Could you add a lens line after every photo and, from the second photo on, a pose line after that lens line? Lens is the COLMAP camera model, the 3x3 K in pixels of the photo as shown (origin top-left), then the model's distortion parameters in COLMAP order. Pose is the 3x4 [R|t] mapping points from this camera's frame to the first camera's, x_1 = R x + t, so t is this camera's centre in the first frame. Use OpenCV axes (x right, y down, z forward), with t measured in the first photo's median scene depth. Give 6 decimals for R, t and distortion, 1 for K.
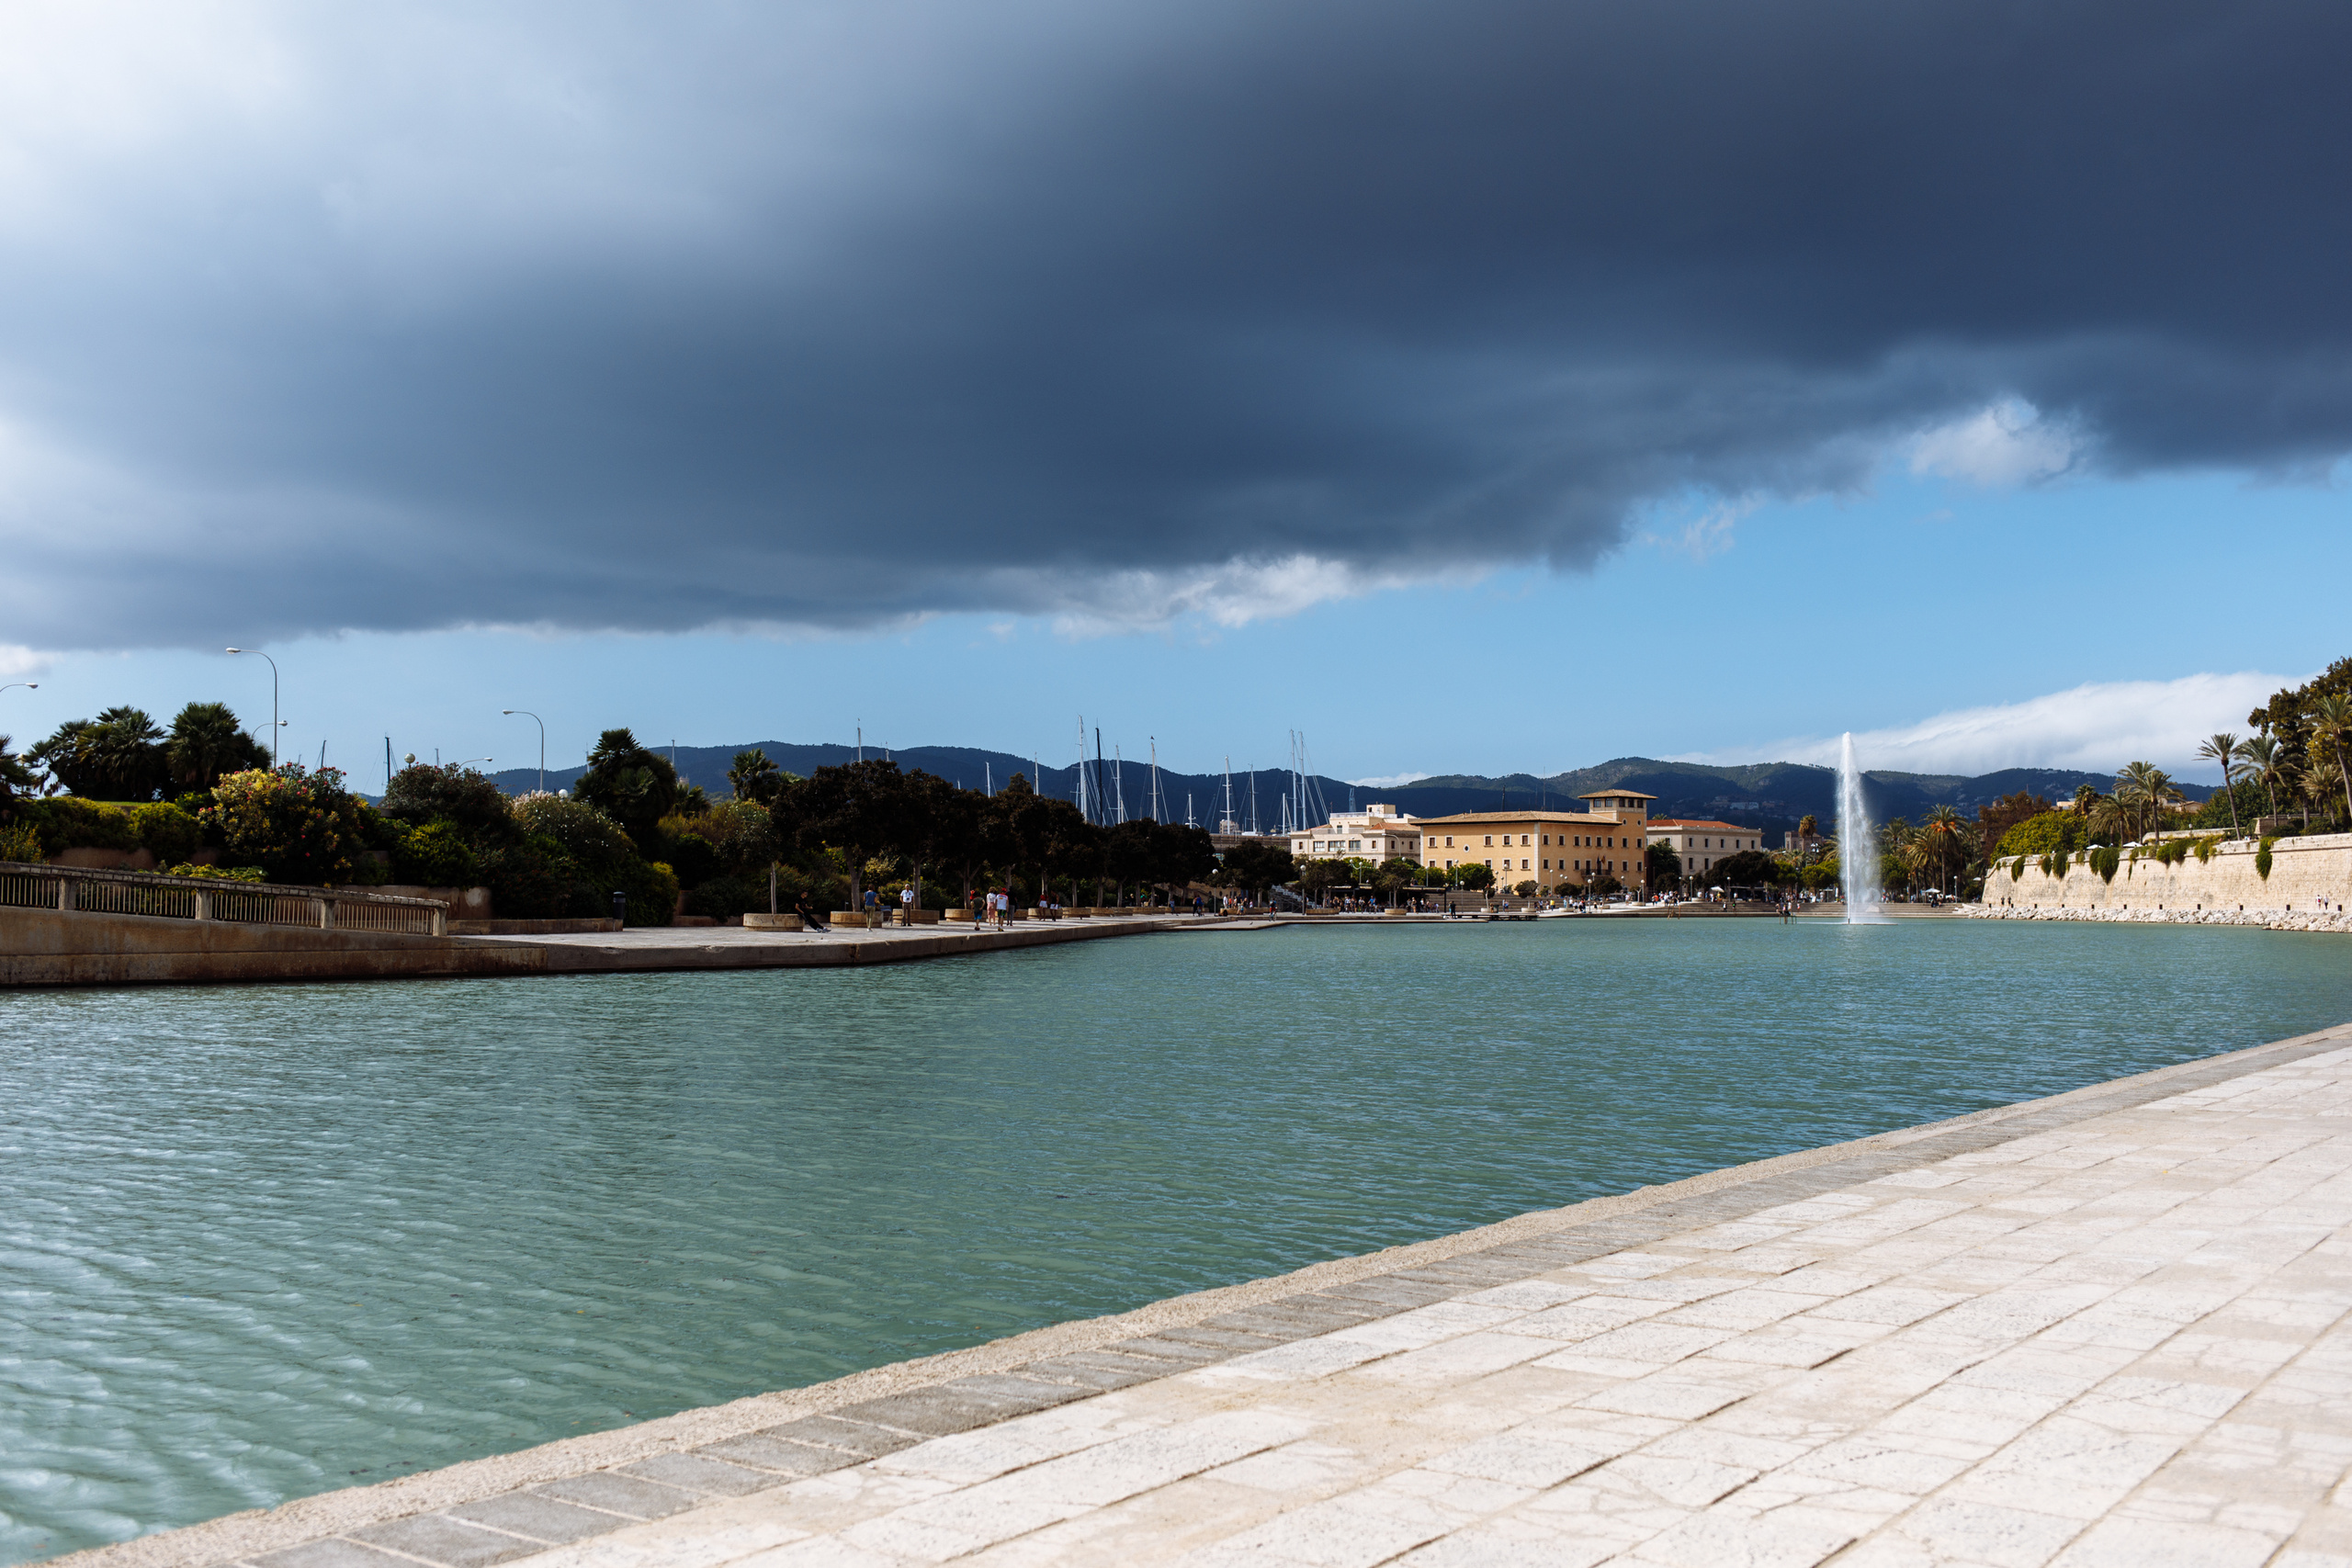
lens RADIAL K [[2225.0, 0, 1180.4], [0, 2225.0, 776.8], [0, 0, 1]] dist [0.012167, -0.022025]
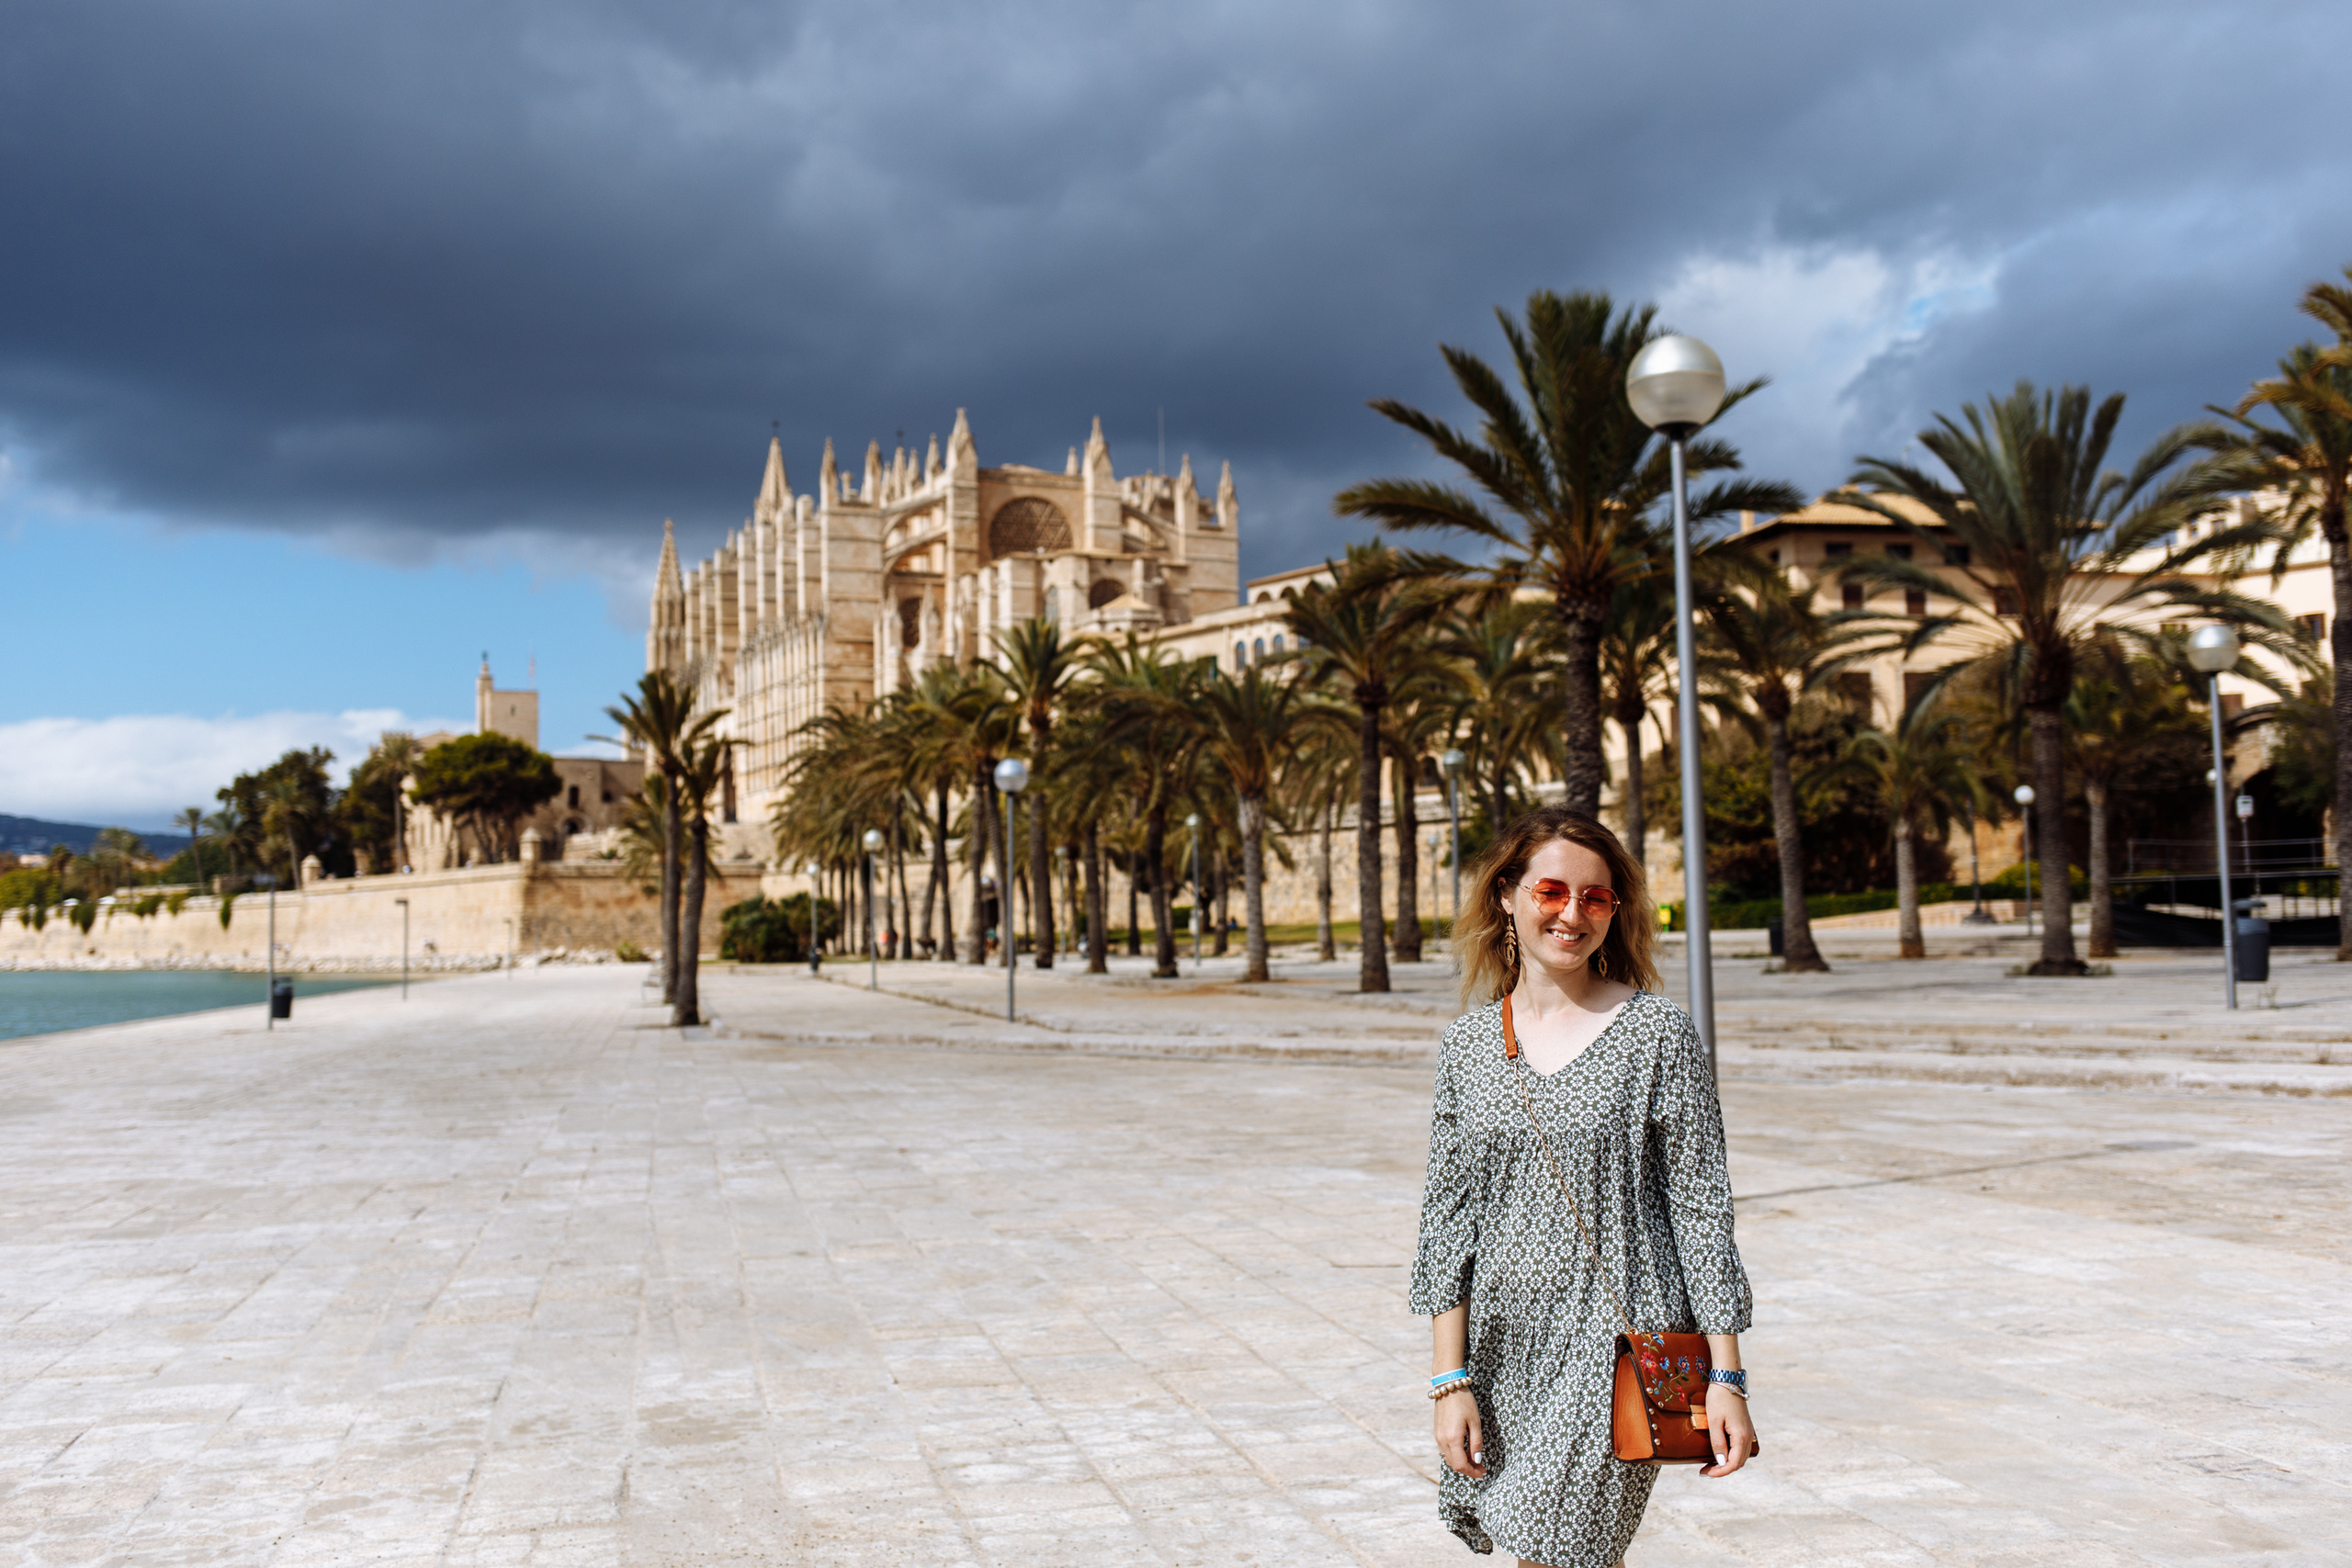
lens RADIAL K [[2237.8, 0, 1182.1], [0, 2237.8, 786.9], [0, 0, 1]] dist [0.010505, -0.016329]
pose [[0.649329, 0.033002, 0.759791, -0.083729], [-0.020940, 0.999455, -0.025516, -0.009377], [-0.760219, 0.000658, 0.649667, -0.149746]]
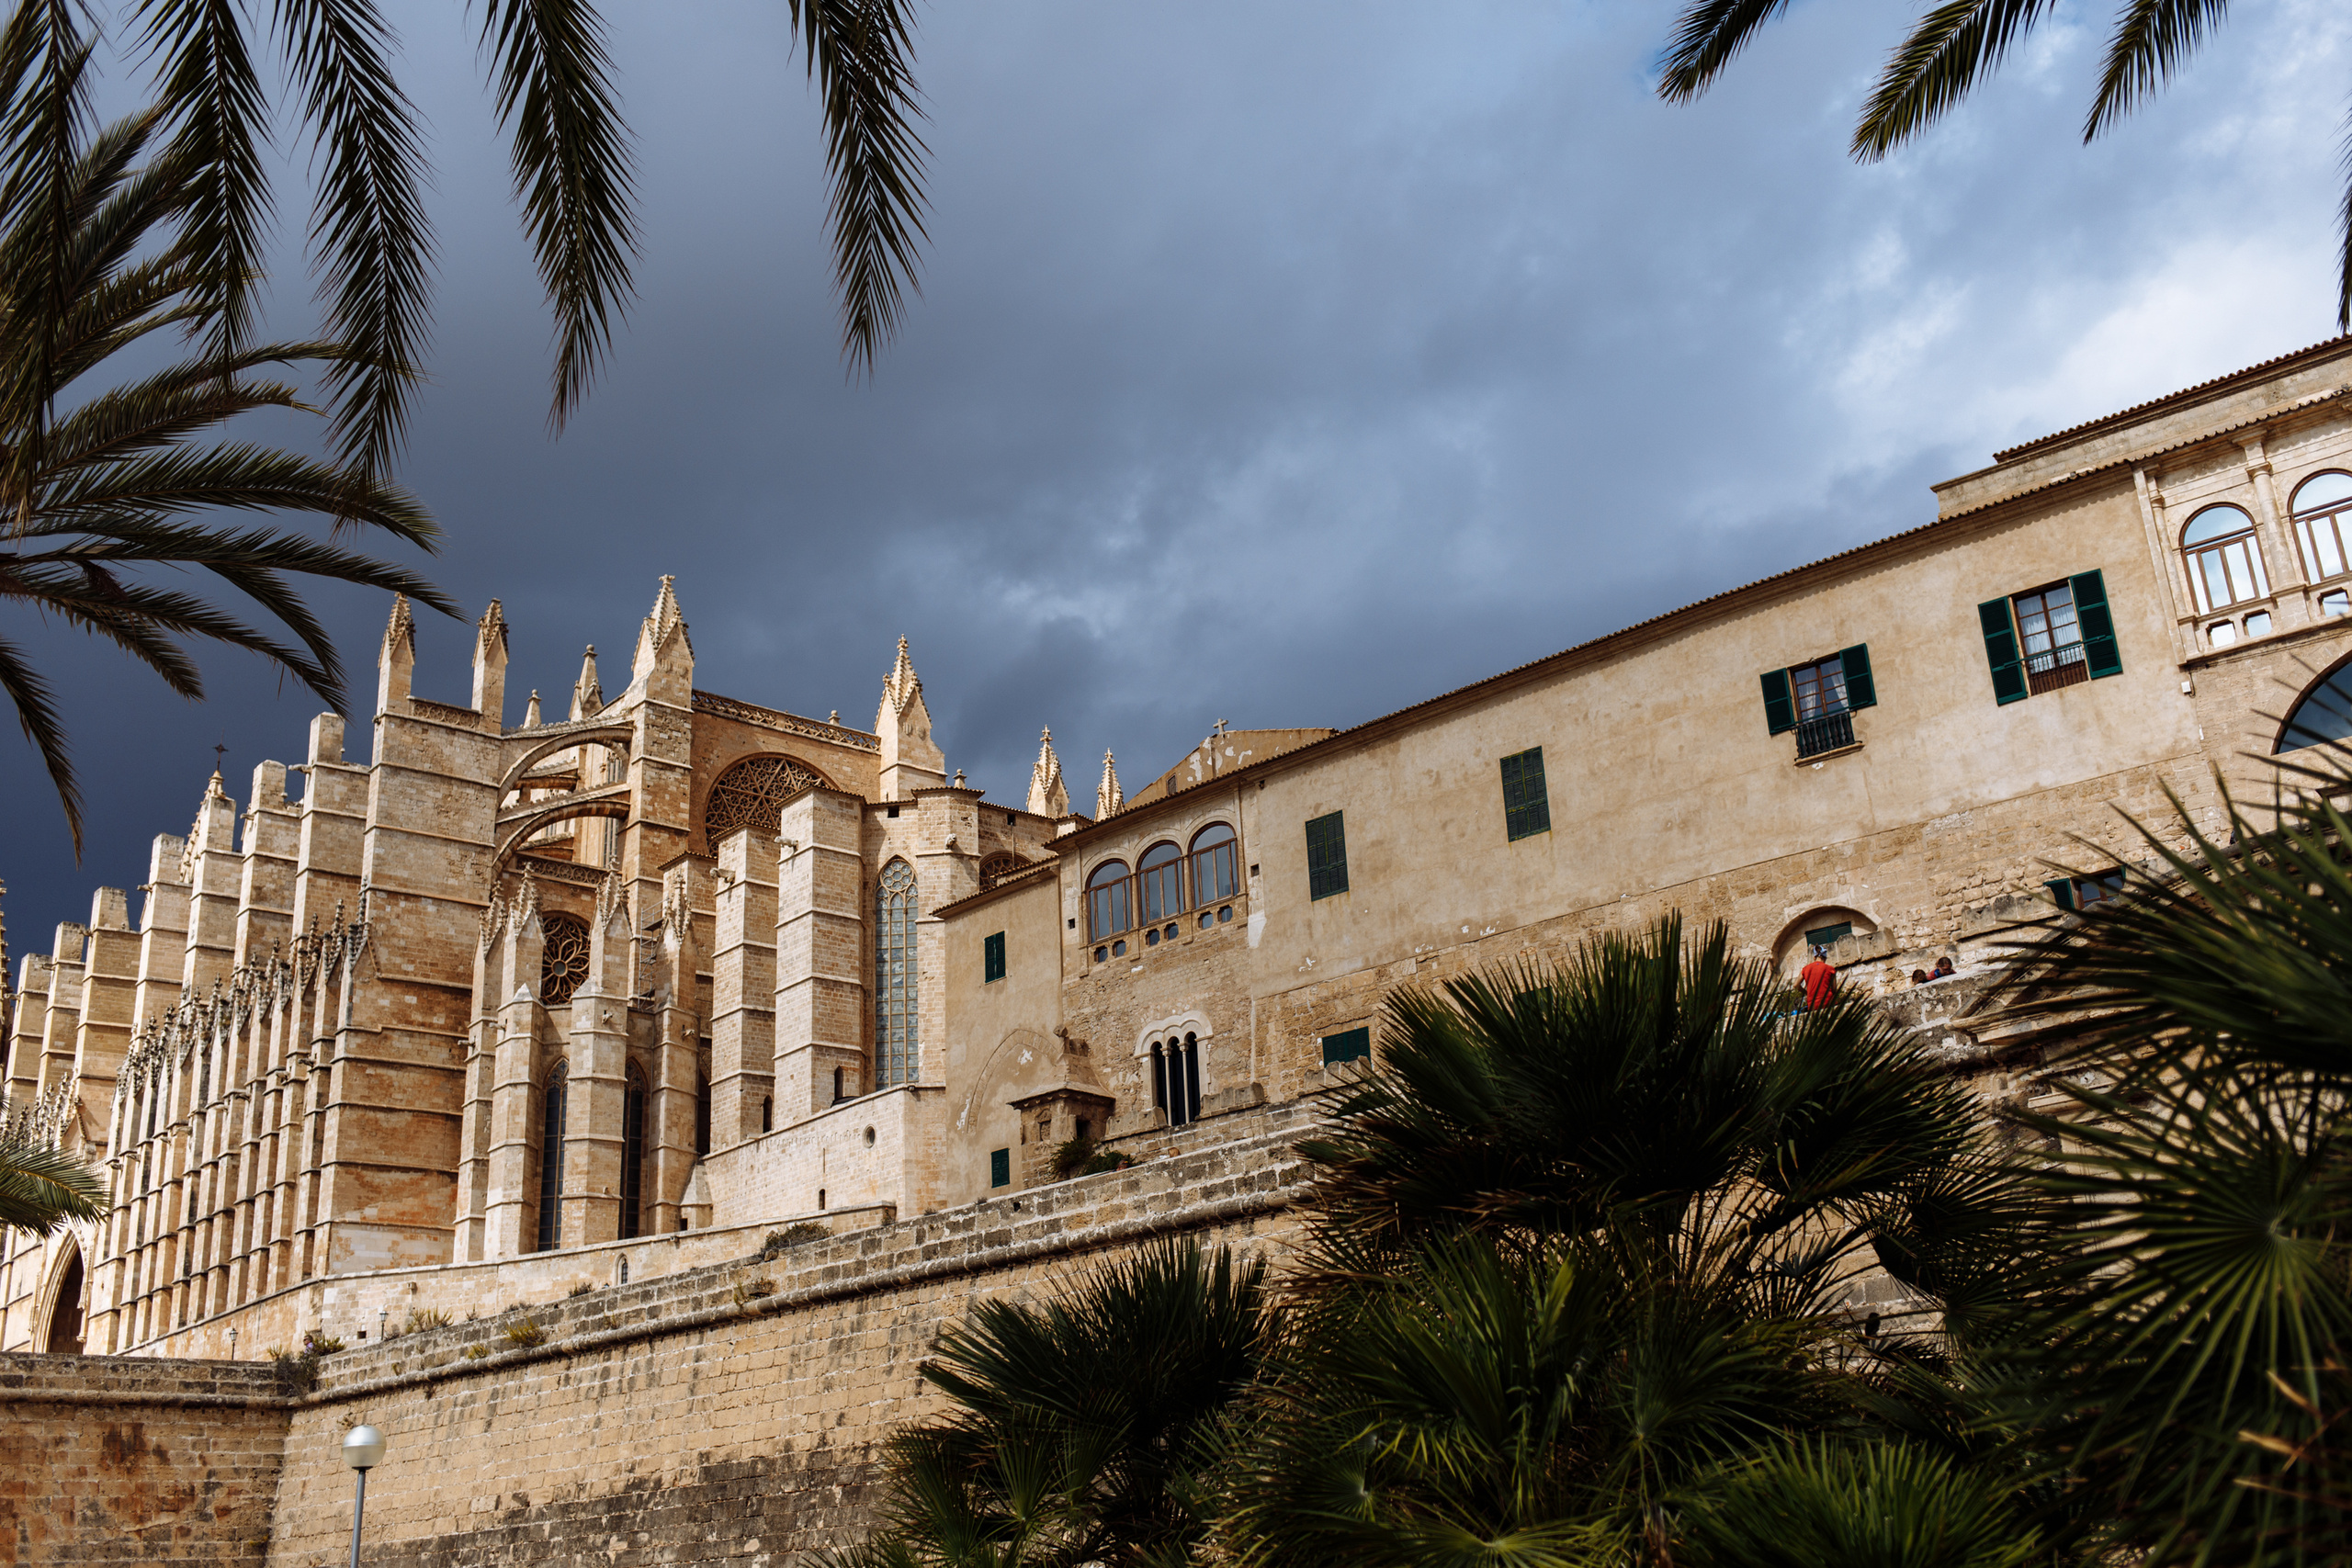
lens RADIAL K [[2225.0, 0, 1180.4], [0, 2225.0, 776.8], [0, 0, 1]] dist [0.012167, -0.022025]
pose [[0.423401, 0.302980, 0.853777, 0.203243], [0.000110, 0.942401, -0.334485, 0.013548], [-0.905942, 0.141715, 0.398980, 0.231995]]
